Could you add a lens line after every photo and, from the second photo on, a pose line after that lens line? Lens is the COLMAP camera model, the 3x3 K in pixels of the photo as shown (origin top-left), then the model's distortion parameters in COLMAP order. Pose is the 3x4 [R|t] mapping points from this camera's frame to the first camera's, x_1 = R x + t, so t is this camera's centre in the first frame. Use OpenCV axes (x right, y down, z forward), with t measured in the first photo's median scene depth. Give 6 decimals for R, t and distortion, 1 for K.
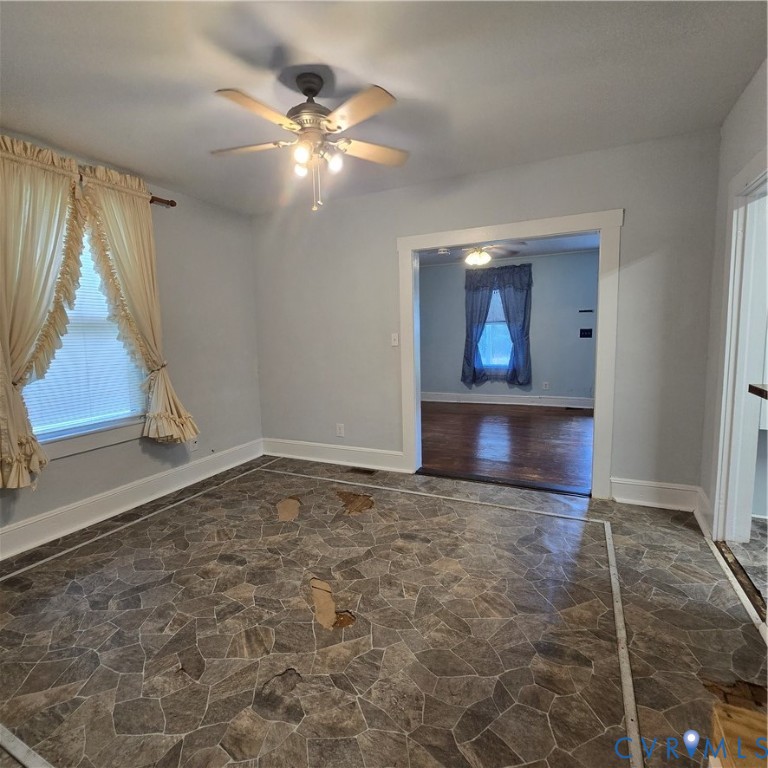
lens RADIAL K [[422.5, 0, 382.1], [0, 422.5, 381.9], [0, 0, 1]] dist [0.006352, -0.003453]
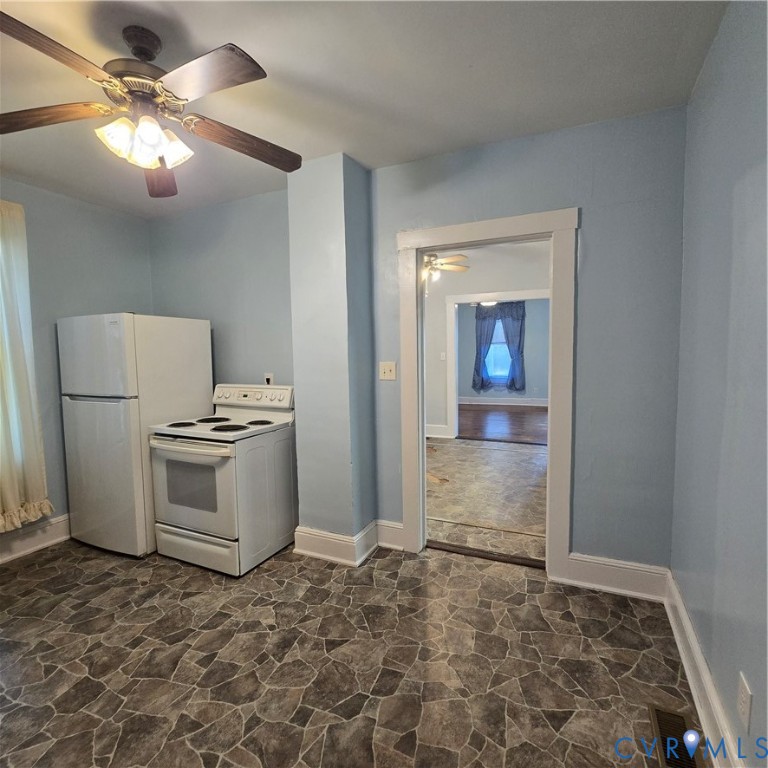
lens RADIAL K [[422.5, 0, 380.4], [0, 422.5, 387.3], [0, 0, 1]] dist [0.006352, -0.003453]
pose [[0.999936, 0.003289, 0.010787, -0.120095], [-0.003030, 0.999707, -0.024018, 0.031478], [-0.010863, 0.023983, 0.999653, -0.332715]]
